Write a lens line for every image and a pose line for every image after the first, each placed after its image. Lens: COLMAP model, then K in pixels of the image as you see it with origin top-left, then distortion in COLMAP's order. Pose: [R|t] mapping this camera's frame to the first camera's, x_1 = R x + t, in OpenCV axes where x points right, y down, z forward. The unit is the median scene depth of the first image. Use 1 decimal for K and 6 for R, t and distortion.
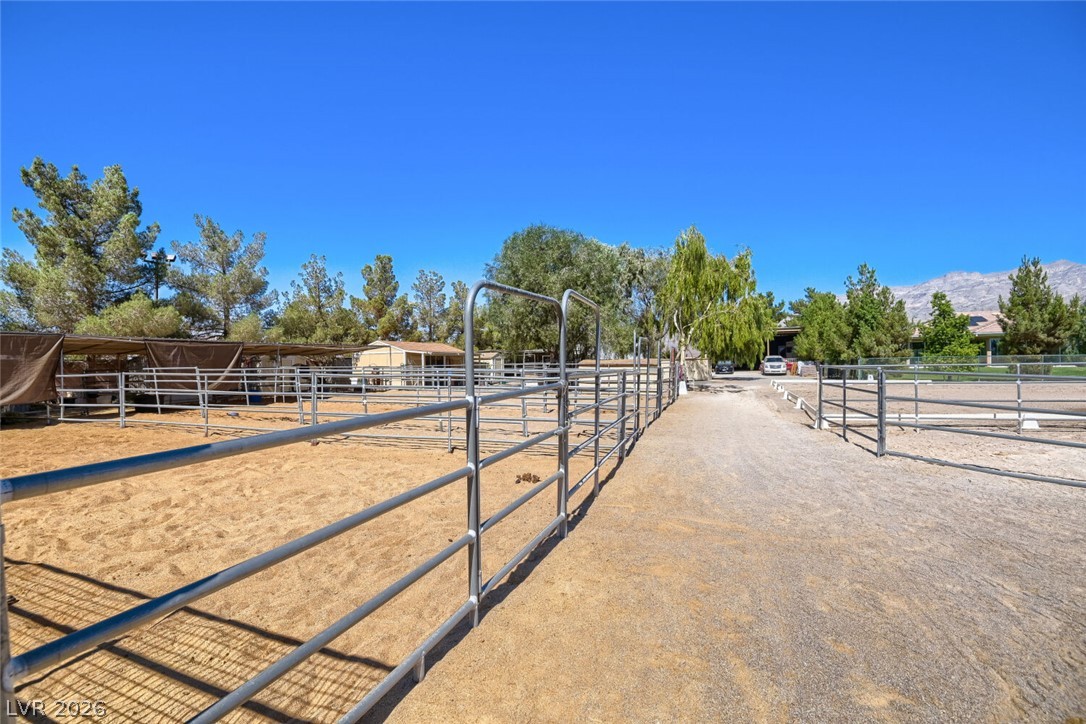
lens RADIAL K [[519.3, 0, 541.7], [0, 519.3, 347.5], [0, 0, 1]] dist [0.001202, -0.000240]
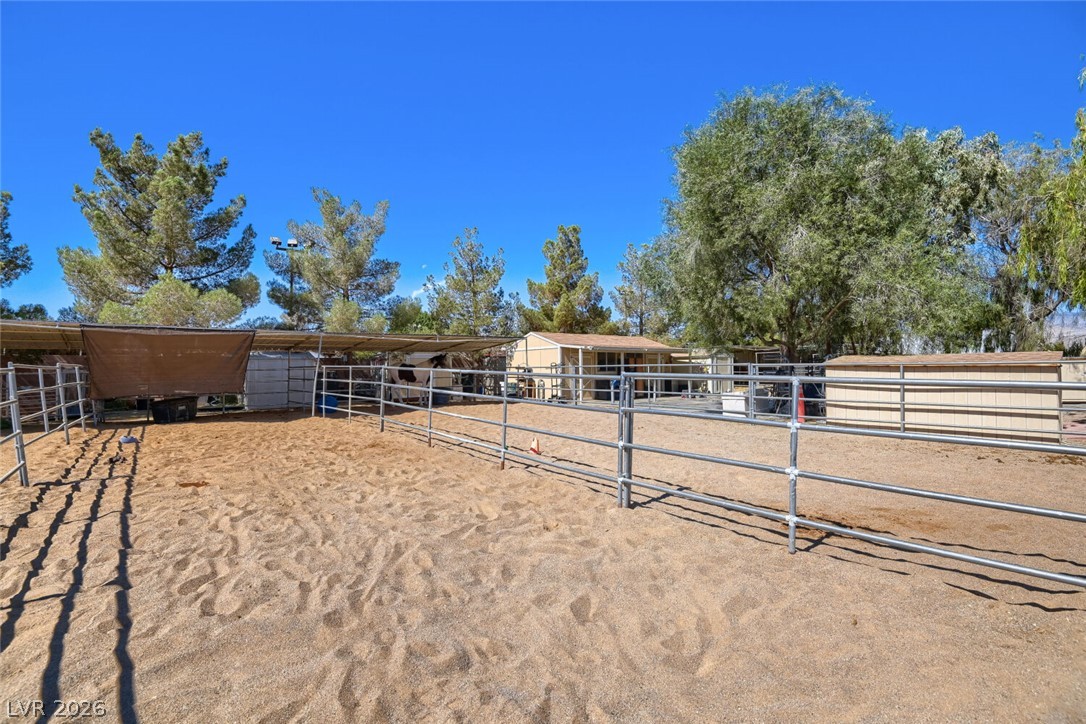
lens RADIAL K [[498.8, 0, 543.5], [0, 498.8, 350.8], [0, 0, 1]] dist [-0.023557, -0.000187]
pose [[0.854090, -0.008186, -0.520060, 0.070703], [0.009466, 0.999955, -0.000193, 0.014146], [0.520038, -0.004758, 0.854130, 0.405600]]
